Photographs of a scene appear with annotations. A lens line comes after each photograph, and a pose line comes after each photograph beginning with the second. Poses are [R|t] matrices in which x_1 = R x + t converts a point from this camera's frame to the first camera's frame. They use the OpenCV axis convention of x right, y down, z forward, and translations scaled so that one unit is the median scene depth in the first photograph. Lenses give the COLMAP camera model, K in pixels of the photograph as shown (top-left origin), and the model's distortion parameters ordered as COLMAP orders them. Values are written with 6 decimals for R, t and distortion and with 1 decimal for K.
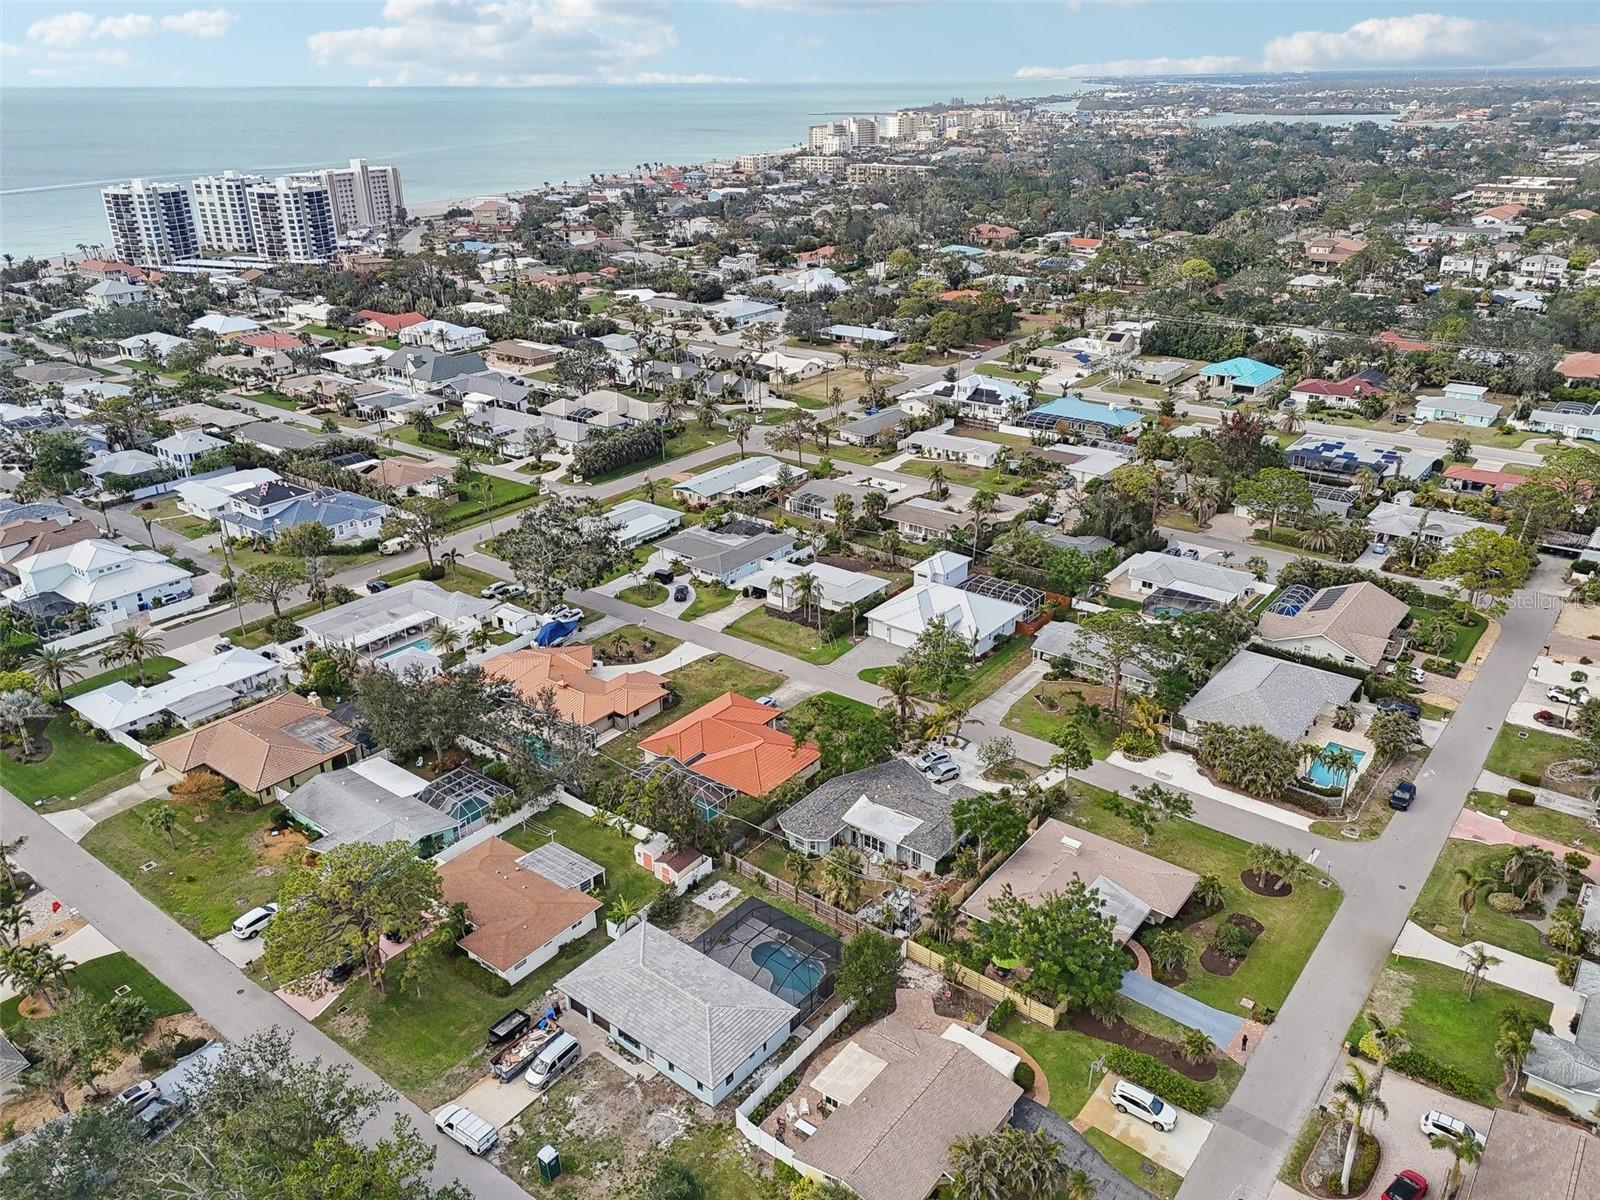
lens RADIAL K [[1187.5, 0, 800.0], [0, 1187.5, 600.0], [0, 0, 1]] dist [0.095849, -0.120955]
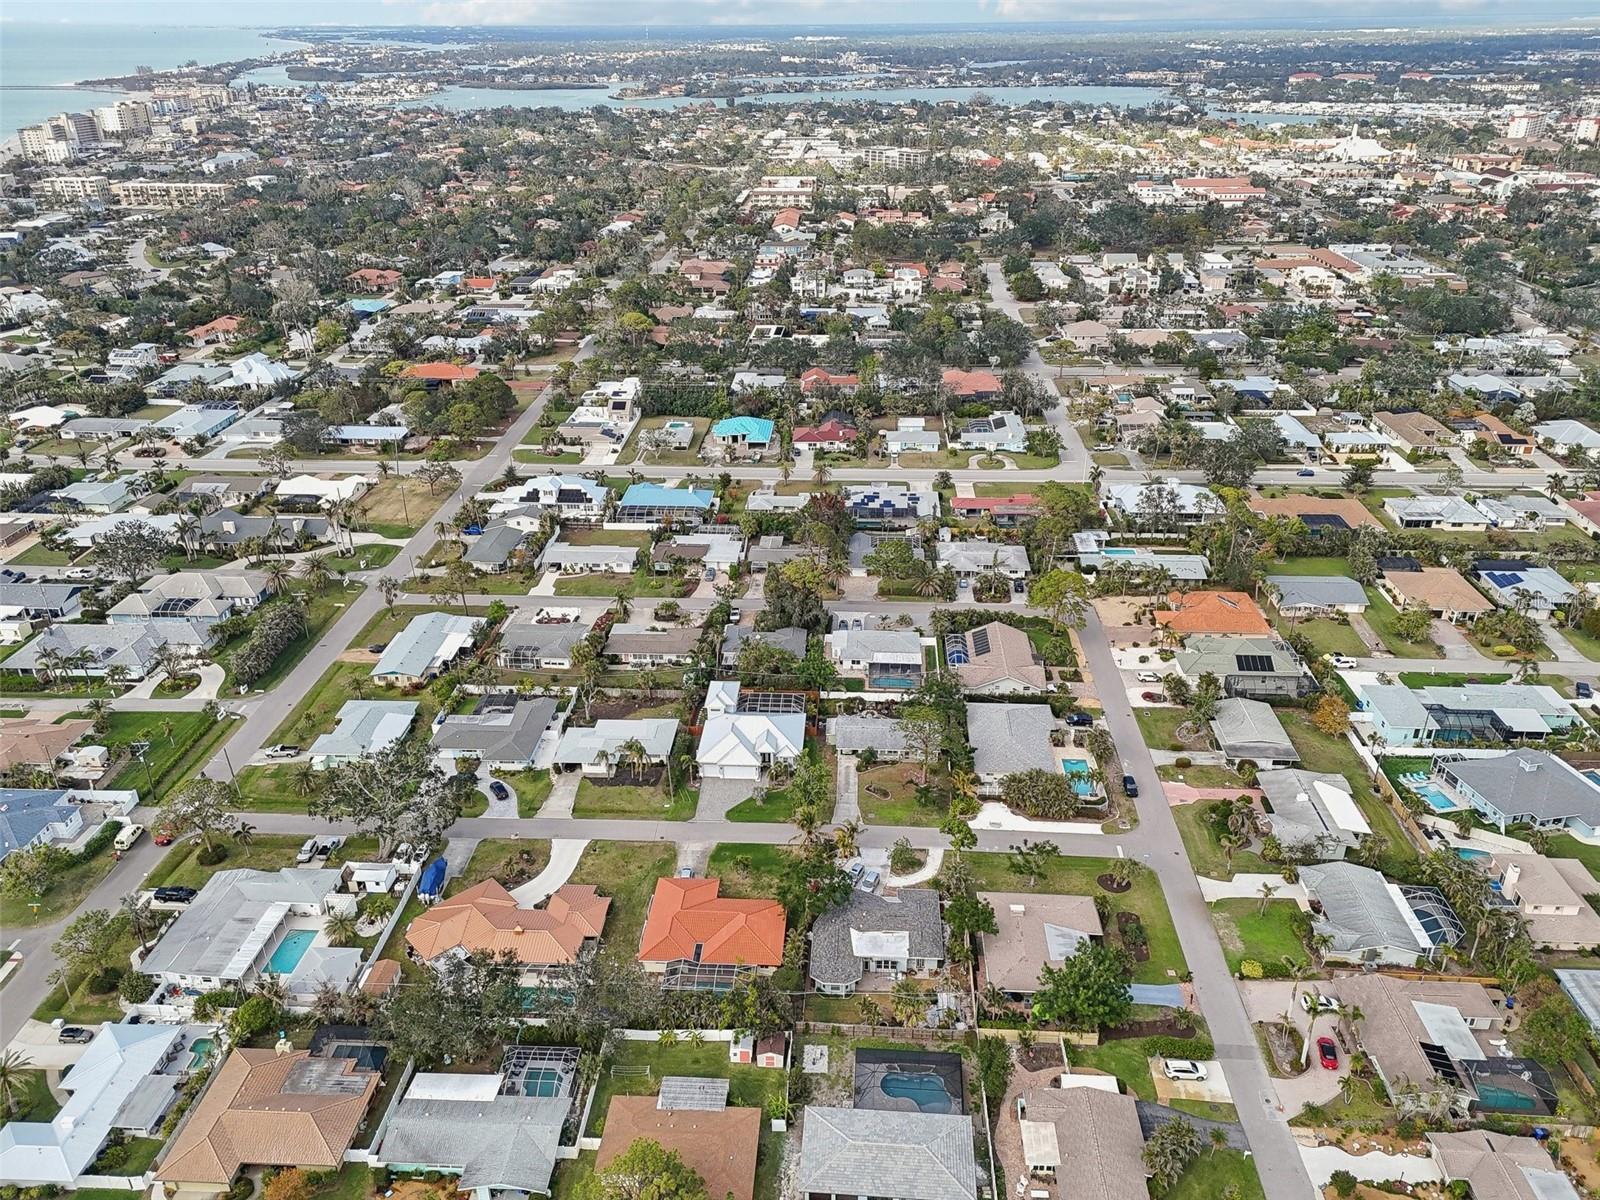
lens RADIAL K [[1187.5, 0, 800.0], [0, 1187.5, 600.0], [0, 0, 1]] dist [0.095849, -0.120955]
pose [[0.817805, -0.243725, 0.521338, -0.403852], [0.223124, 0.969317, 0.103149, -0.224108], [-0.530482, 0.031967, 0.847093, -0.030439]]
